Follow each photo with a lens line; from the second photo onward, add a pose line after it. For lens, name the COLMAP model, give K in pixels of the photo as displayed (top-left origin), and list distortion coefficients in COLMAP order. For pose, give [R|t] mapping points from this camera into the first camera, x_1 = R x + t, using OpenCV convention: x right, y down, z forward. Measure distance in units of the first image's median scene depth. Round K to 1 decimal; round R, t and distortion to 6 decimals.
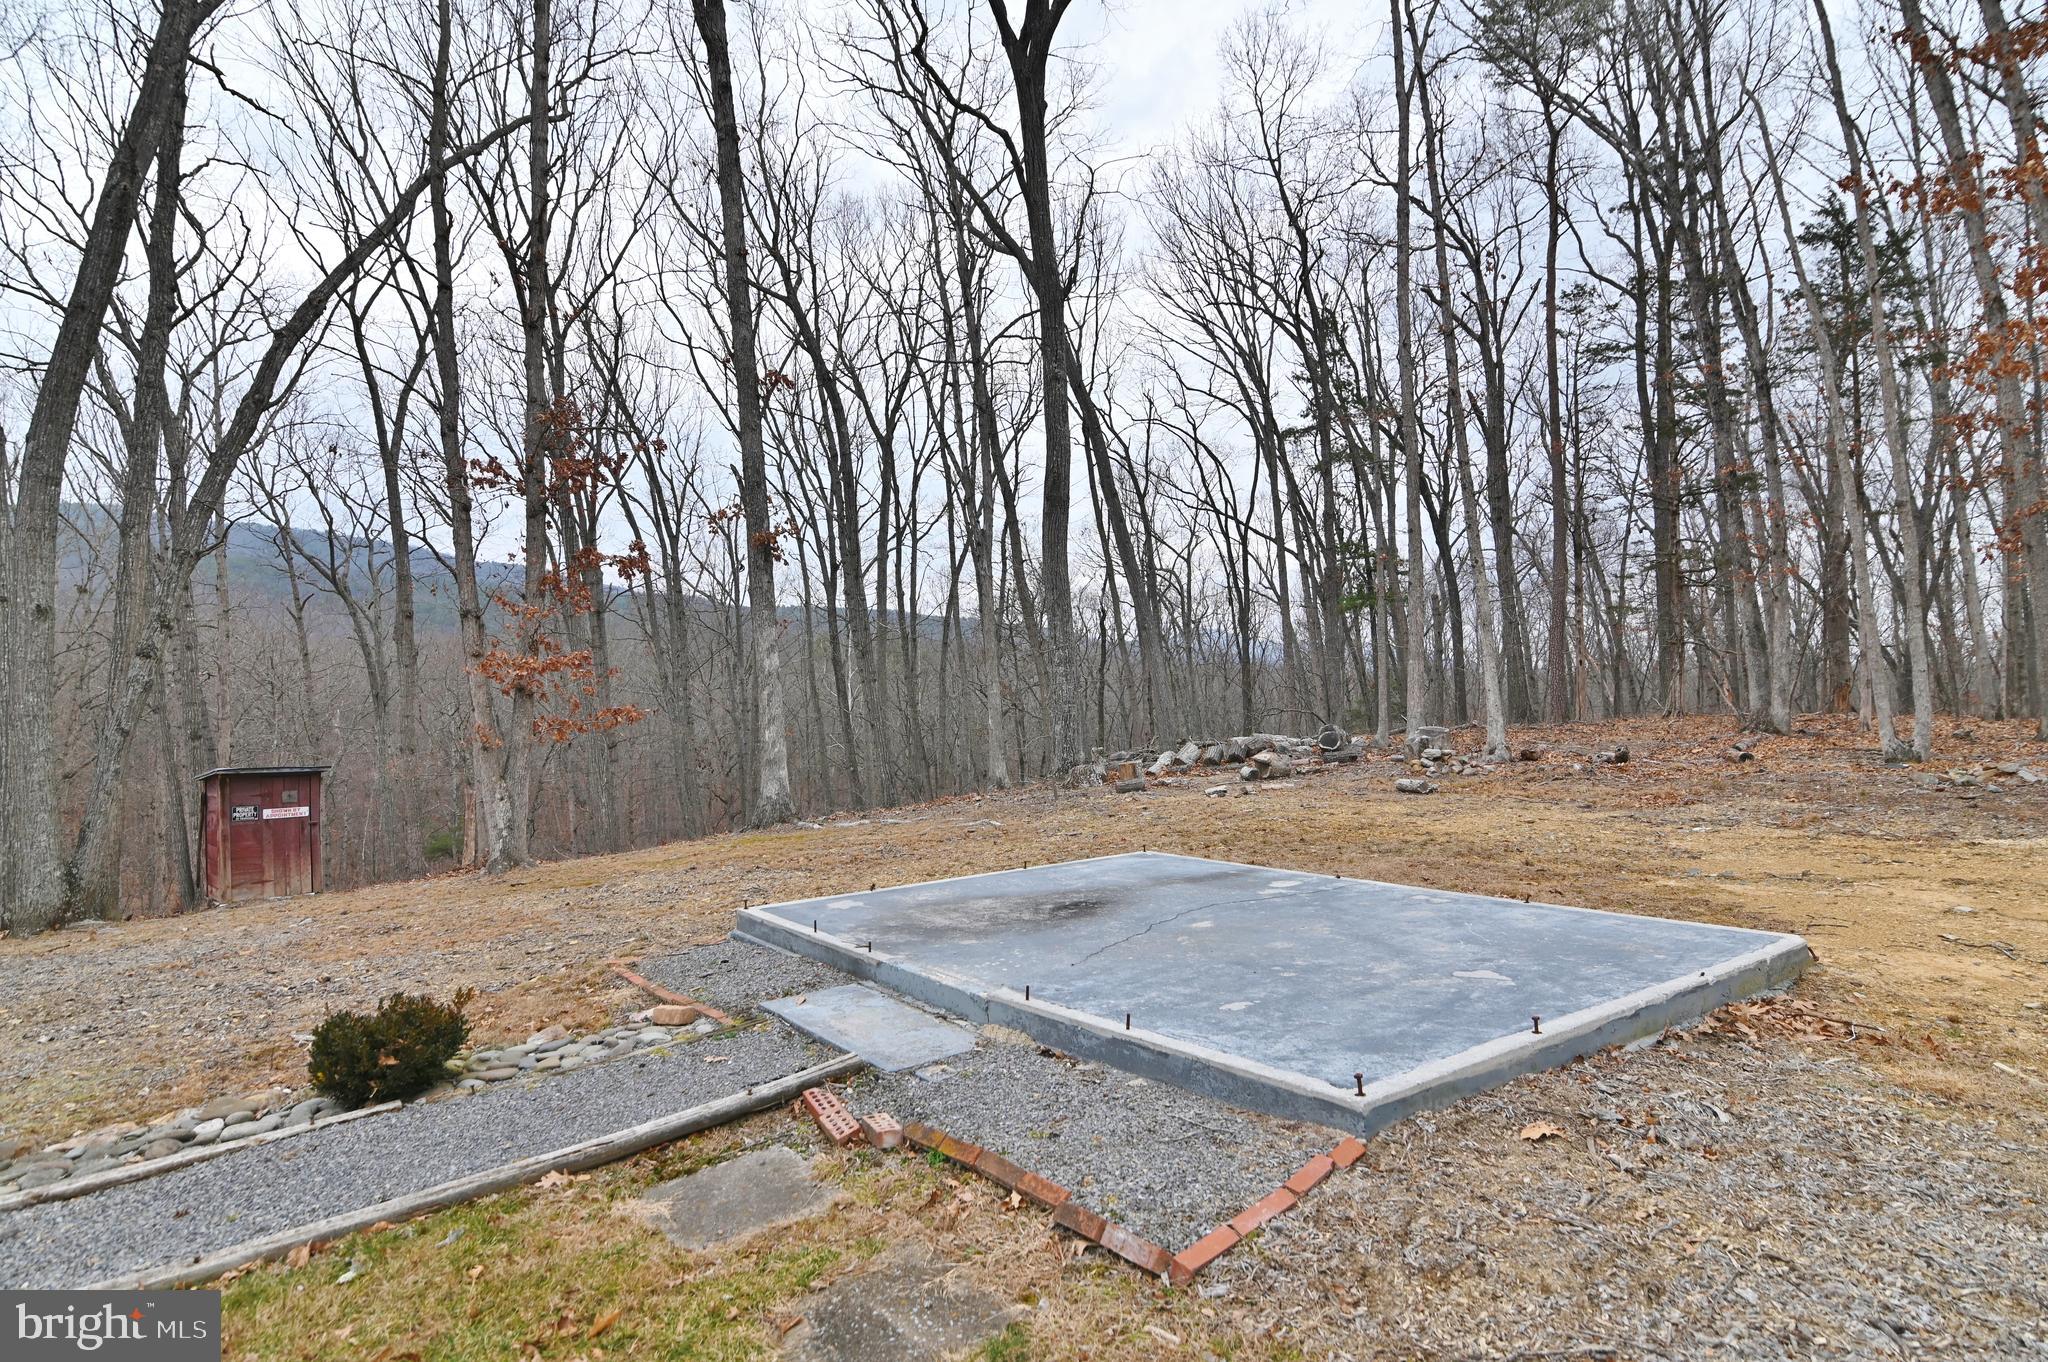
lens RADIAL K [[1181.7, 0, 1023.1], [0, 1181.7, 681.2], [0, 0, 1]] dist [-0.003538, -0.000466]
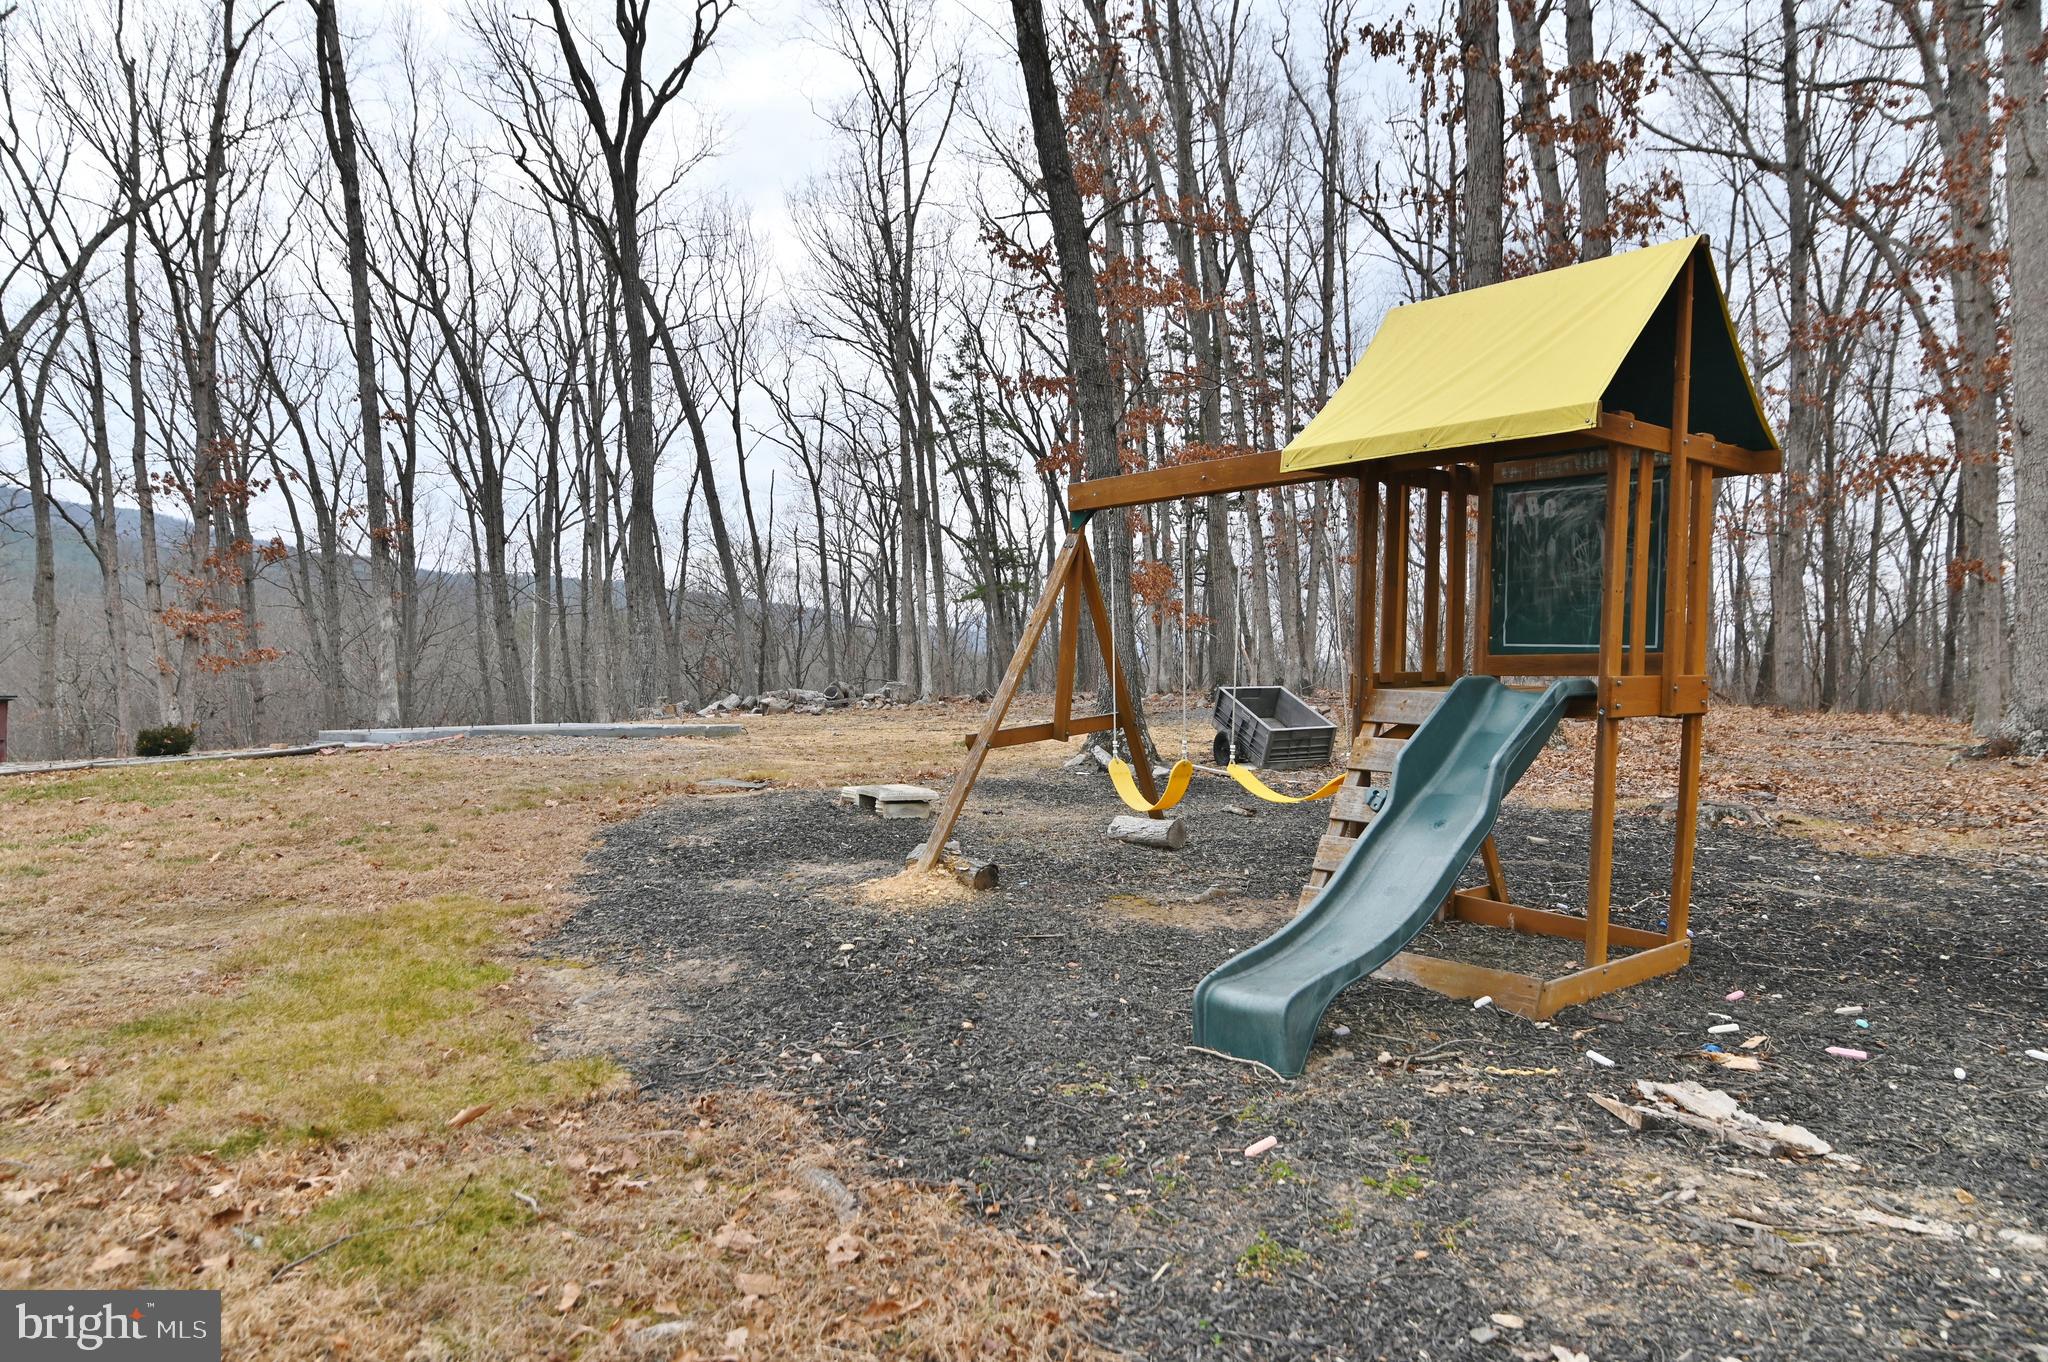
lens RADIAL K [[1288.5, 0, 1025.3], [0, 1288.5, 676.7], [0, 0, 1]] dist [0.000068, -0.000341]
pose [[0.979986, 0.017409, 0.198304, 0.120720], [-0.018648, 0.999817, 0.004381, 0.013982], [-0.198192, -0.007992, 0.980131, -0.338527]]
